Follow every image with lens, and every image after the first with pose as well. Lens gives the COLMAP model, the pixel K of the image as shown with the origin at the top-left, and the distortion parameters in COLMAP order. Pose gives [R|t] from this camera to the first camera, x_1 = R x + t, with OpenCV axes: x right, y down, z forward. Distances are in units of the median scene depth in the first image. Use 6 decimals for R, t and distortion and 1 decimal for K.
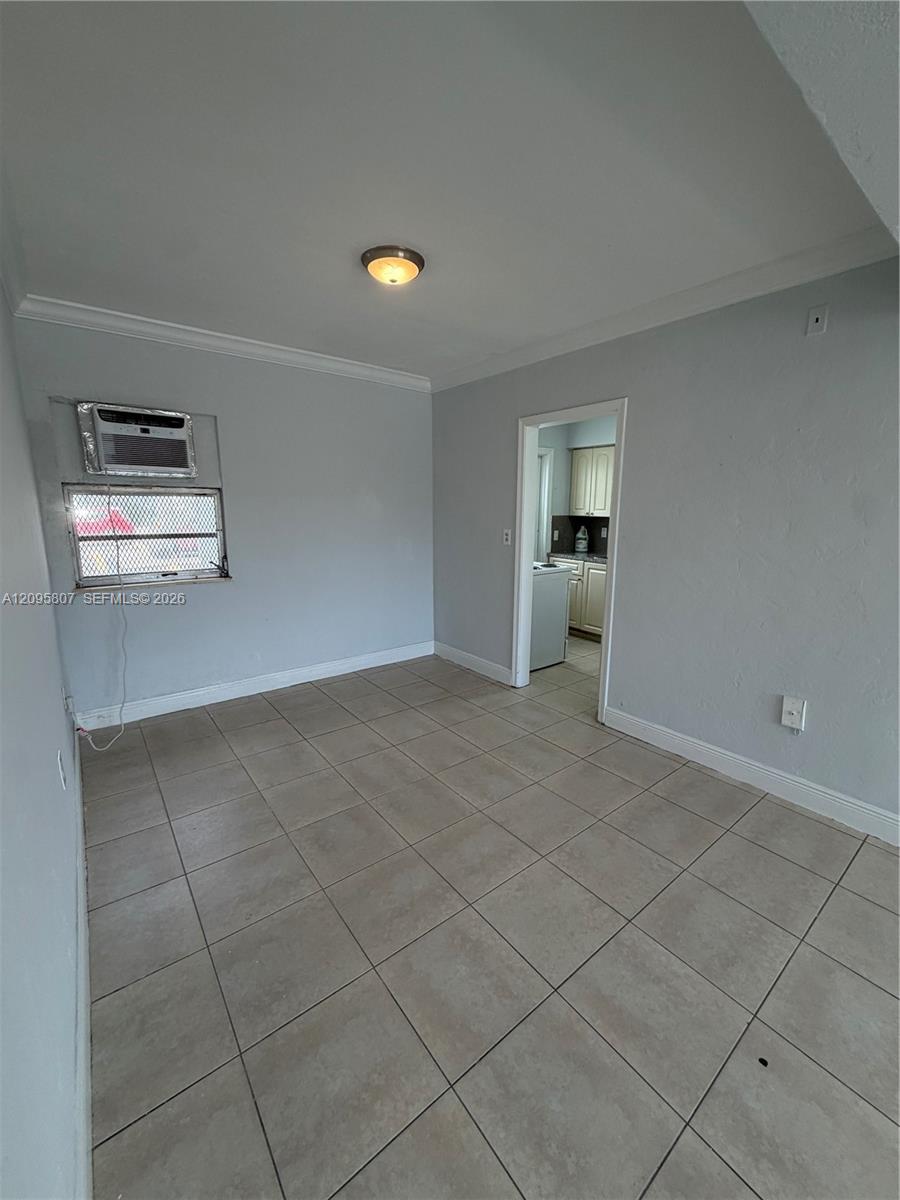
lens RADIAL K [[477.3, 0, 447.8], [0, 477.3, 602.1], [0, 0, 1]] dist [-0.001092, -0.000049]
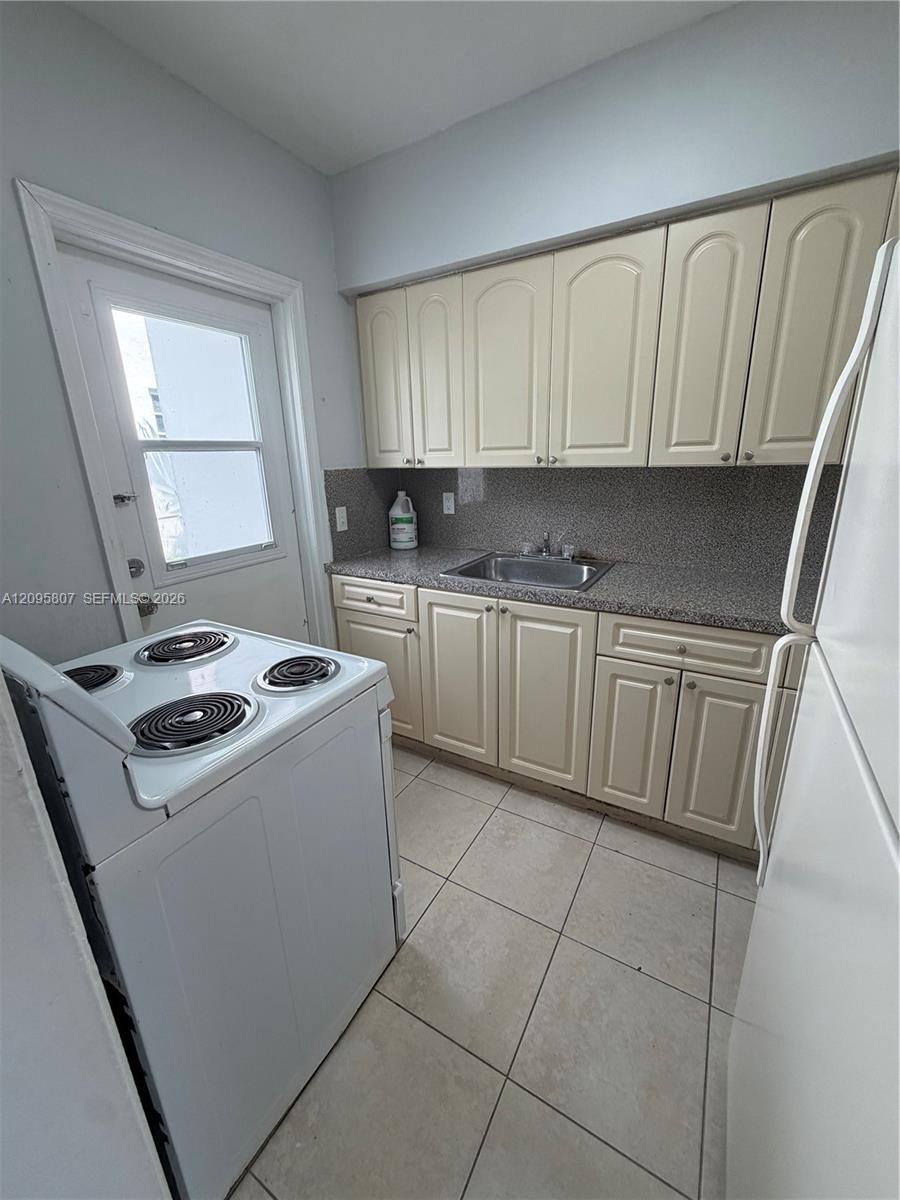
lens RADIAL K [[477.3, 0, 449.3], [0, 477.3, 598.3], [0, 0, 1]] dist [-0.001092, -0.000049]
pose [[0.928929, -0.129313, 0.346941, 0.163280], [0.103680, 0.990389, 0.091540, -0.101017], [-0.355444, -0.049063, 0.933409, 0.586655]]
